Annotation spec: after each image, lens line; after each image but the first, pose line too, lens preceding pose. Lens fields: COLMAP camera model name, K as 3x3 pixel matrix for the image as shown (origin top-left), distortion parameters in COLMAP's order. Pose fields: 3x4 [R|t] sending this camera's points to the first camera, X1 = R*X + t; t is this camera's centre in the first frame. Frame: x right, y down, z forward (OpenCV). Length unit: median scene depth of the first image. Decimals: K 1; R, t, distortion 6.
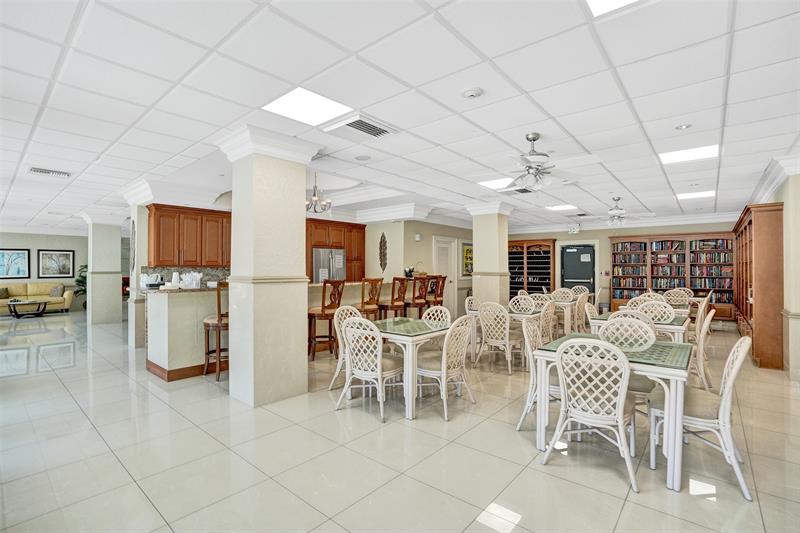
lens RADIAL K [[373.4, 0, 400.0], [0, 373.4, 266.5], [0, 0, 1]] dist [-0.079023, 0.035860]
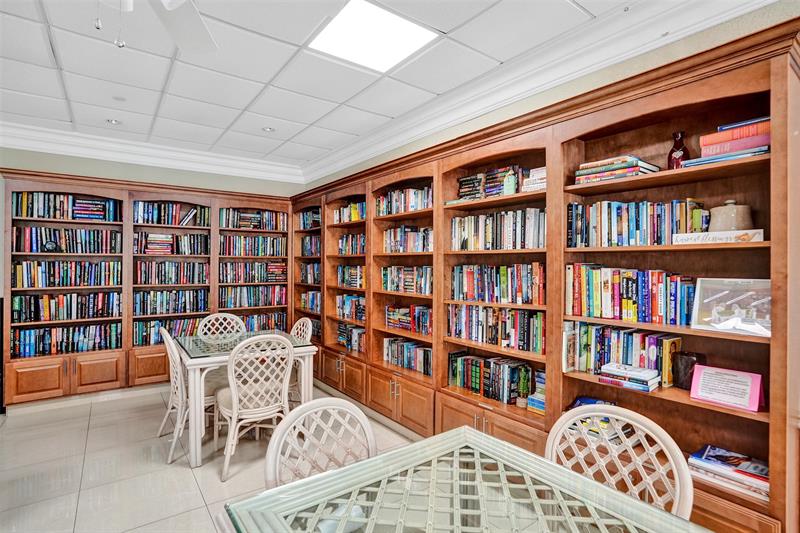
lens RADIAL K [[407.3, 0, 400.0], [0, 407.3, 266.5], [0, 0, 1]] dist [-0.002862, -0.000381]
pose [[0.231123, -0.005194, 0.972911, 0.331018], [-0.007738, 0.999944, 0.007177, -0.001013], [-0.972894, -0.009187, 0.231070, 0.617115]]
